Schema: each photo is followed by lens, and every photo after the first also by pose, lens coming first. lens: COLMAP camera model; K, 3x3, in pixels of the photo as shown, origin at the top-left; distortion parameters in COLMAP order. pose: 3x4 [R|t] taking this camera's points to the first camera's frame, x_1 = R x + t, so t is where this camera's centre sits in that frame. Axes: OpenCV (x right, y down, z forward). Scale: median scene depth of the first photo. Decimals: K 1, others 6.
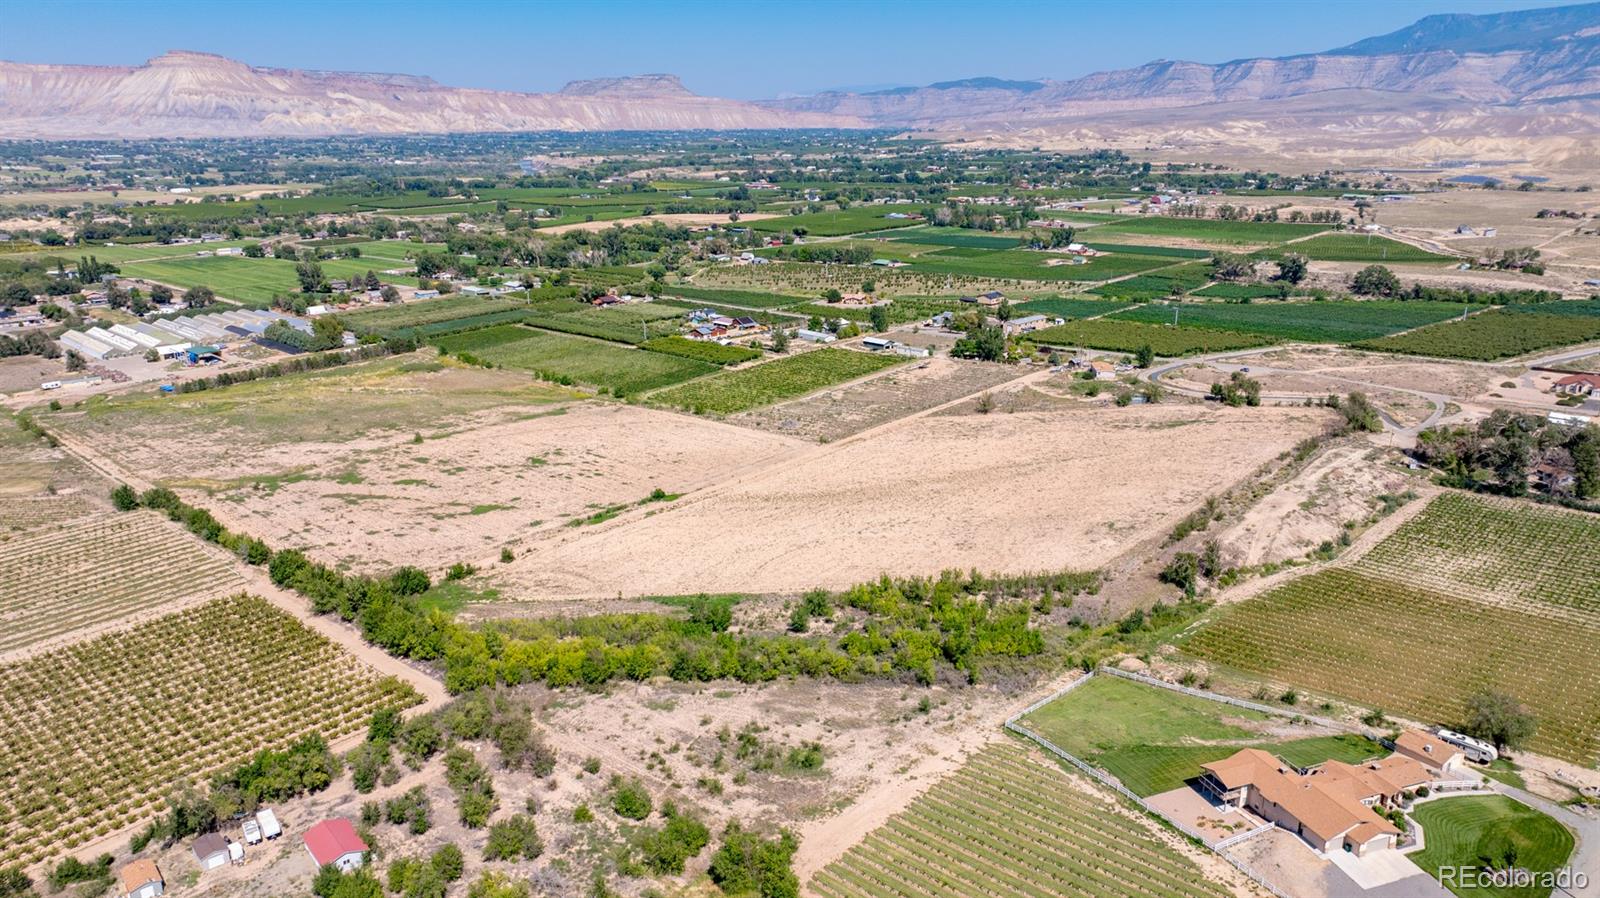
lens RADIAL K [[1124.8, 0, 807.9], [0, 1124.8, 437.6], [0, 0, 1]] dist [-0.030628, 0.027986]
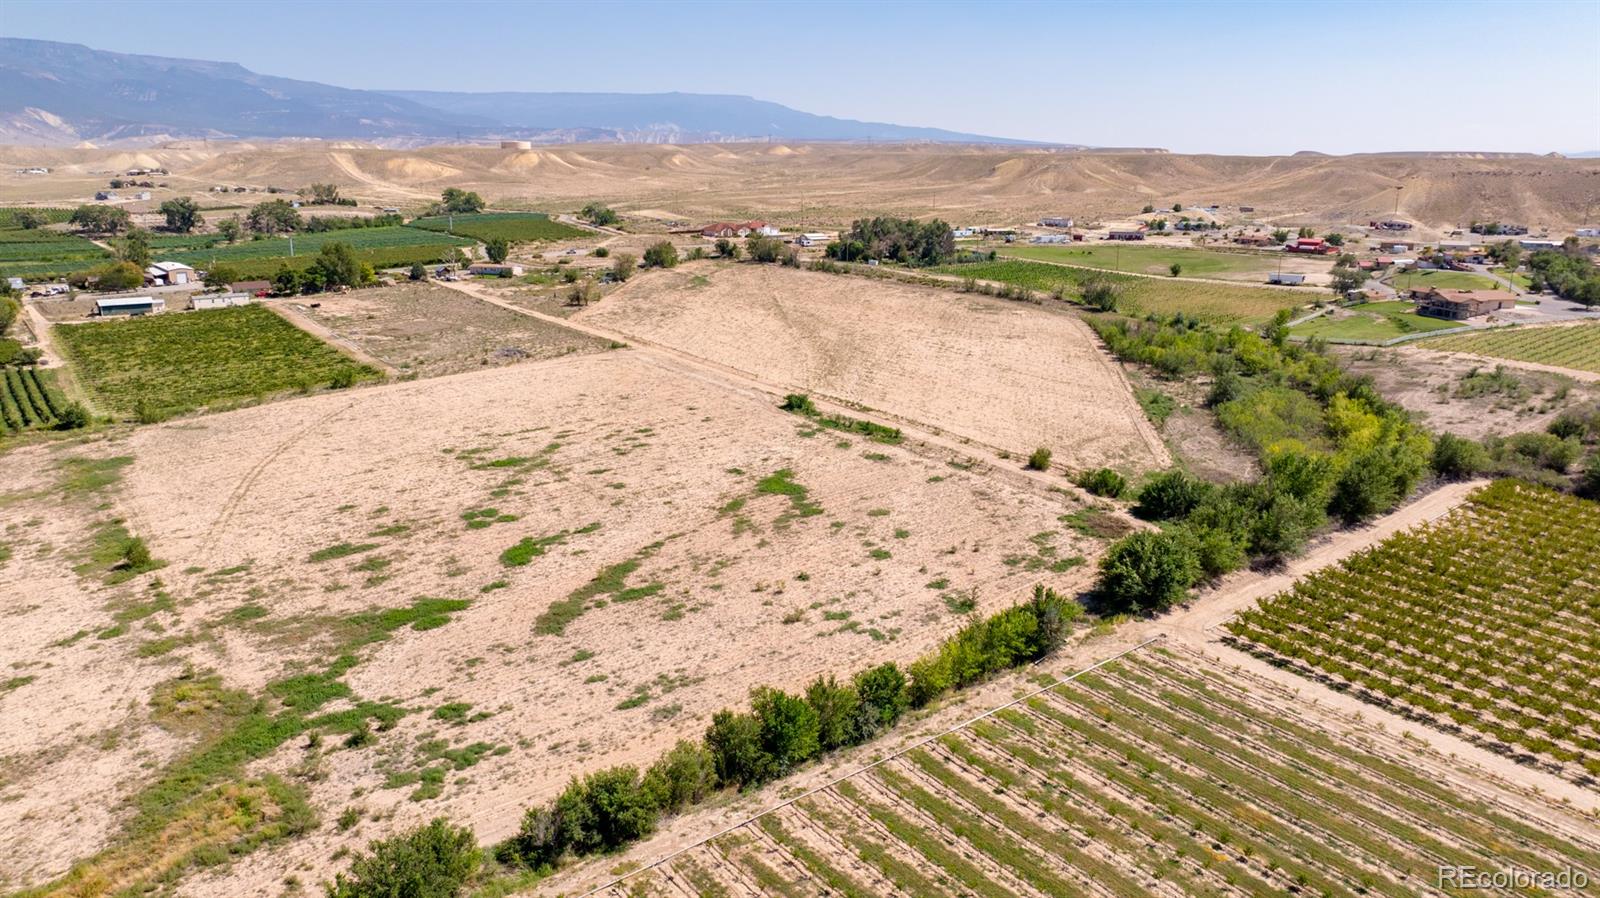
lens RADIAL K [[1124.8, 0, 803.9], [0, 1124.8, 440.0], [0, 0, 1]] dist [-0.030628, 0.027986]
pose [[0.152512, -0.239881, 0.958748, -0.619475], [0.266065, 0.944246, 0.193929, -0.044444], [-0.951814, 0.225513, 0.207833, 0.687293]]
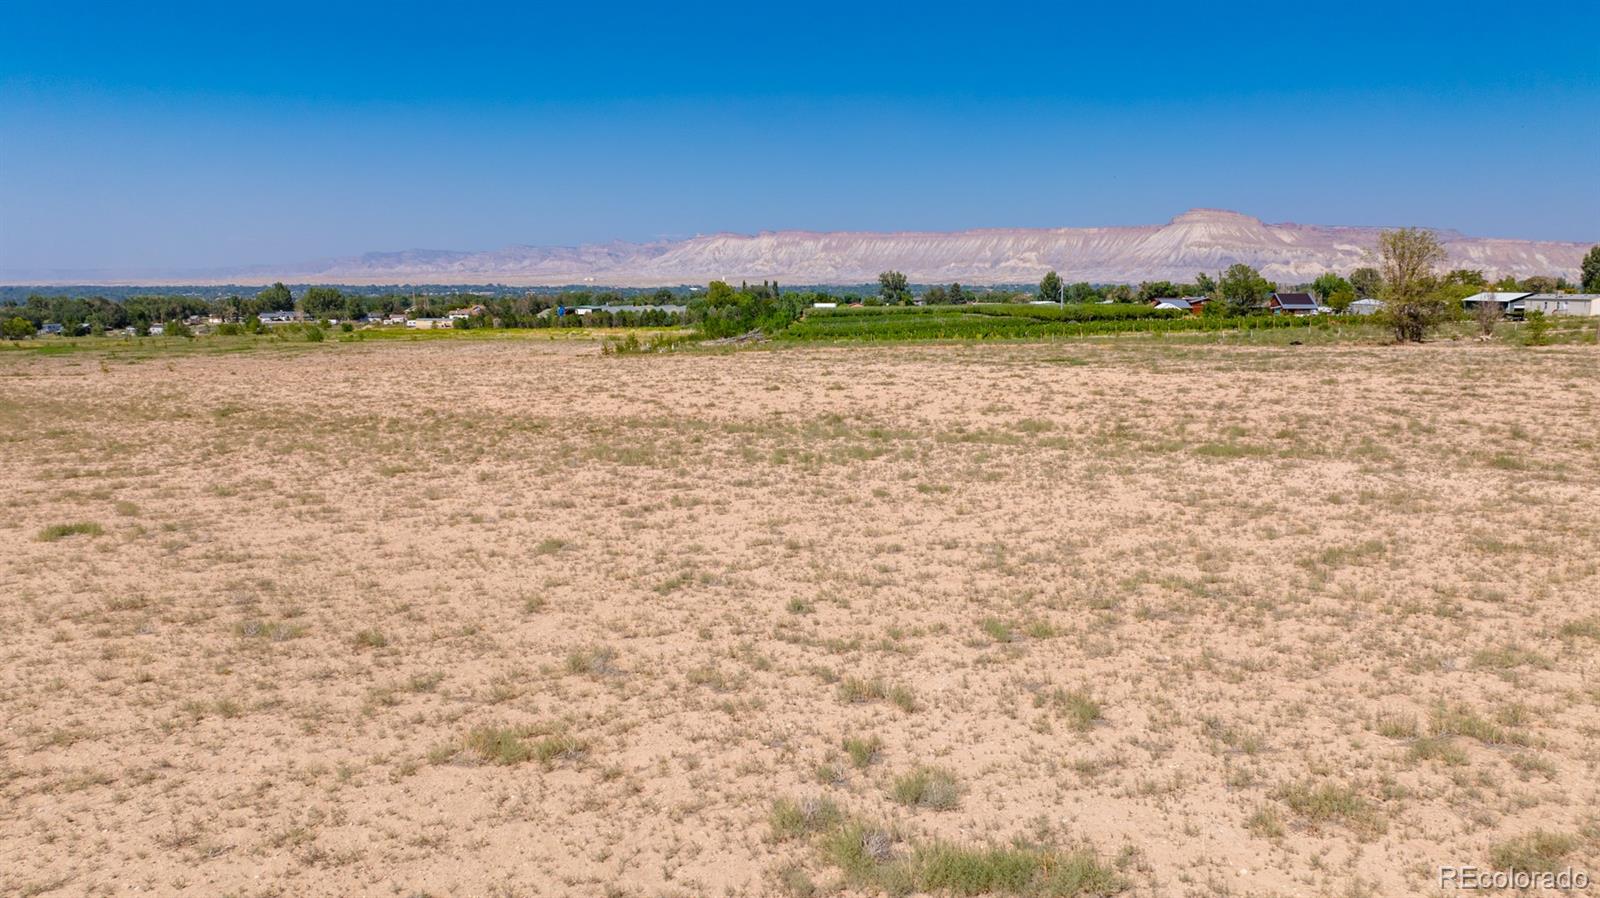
lens RADIAL K [[1124.8, 0, 805.5], [0, 1124.8, 444.3], [0, 0, 1]] dist [-0.030628, 0.027986]
pose [[0.661272, 0.105218, -0.742731, 0.235251], [-0.204628, 0.977866, -0.043657, 0.026137], [0.721697, 0.180853, 0.668166, 0.778092]]
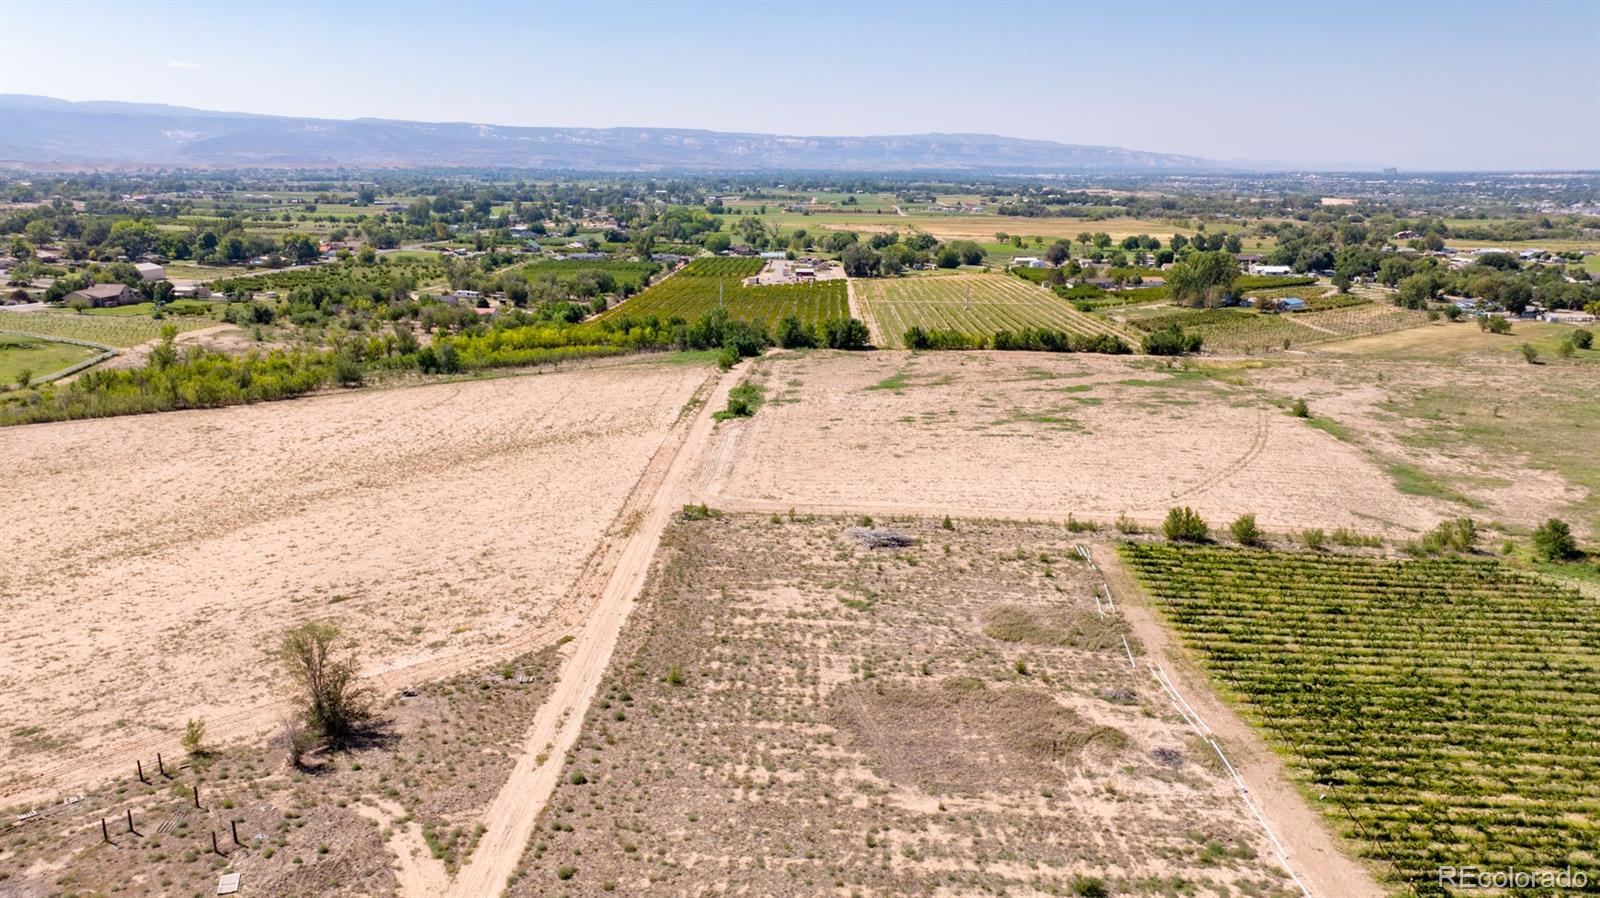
lens RADIAL K [[1124.8, 0, 802.1], [0, 1124.8, 440.2], [0, 0, 1]] dist [-0.030628, 0.027986]
pose [[-0.740782, 0.160508, -0.652287, 0.219922], [-0.187086, 0.883317, 0.429826, -0.180119], [0.645167, 0.440441, -0.624316, 1.154951]]
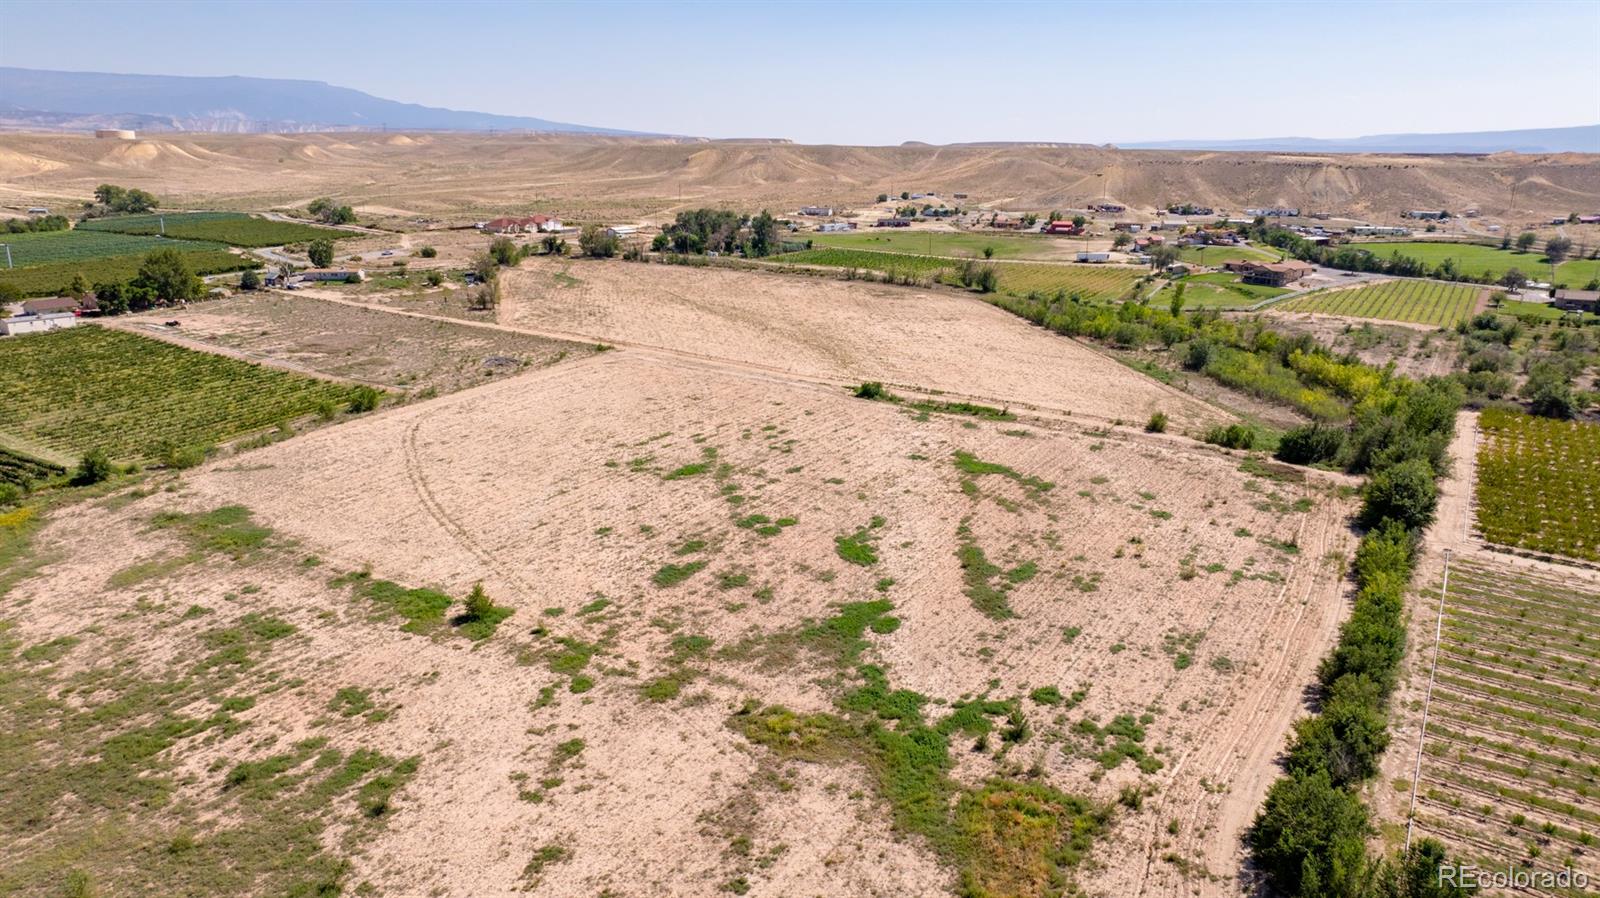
lens RADIAL K [[1124.8, 0, 805.8], [0, 1124.8, 439.5], [0, 0, 1]] dist [-0.030628, 0.027986]
pose [[-0.192689, -0.245787, 0.949979, -0.625819], [0.263076, 0.919740, 0.291324, -0.104917], [-0.945337, 0.306052, -0.112563, 0.896190]]
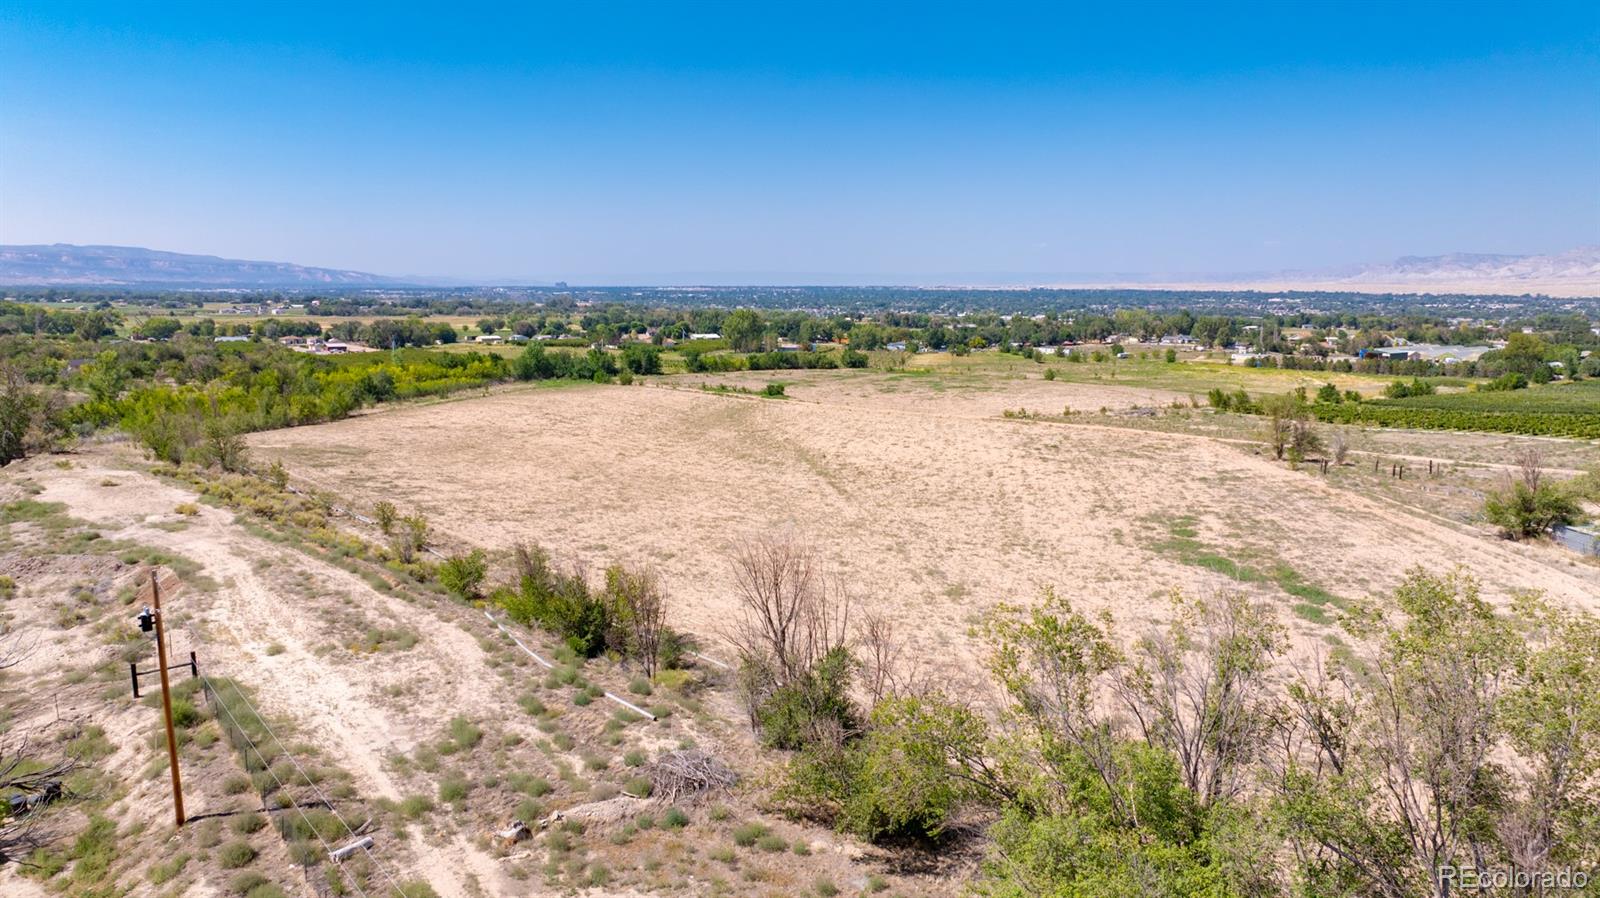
lens RADIAL K [[1124.8, 0, 807.9], [0, 1124.8, 446.8], [0, 0, 1]] dist [-0.030628, 0.027986]
pose [[-0.131470, 0.141820, -0.981123, 0.506380], [-0.281179, 0.943732, 0.174093, -0.043979], [0.950607, 0.298759, -0.084196, 0.875300]]
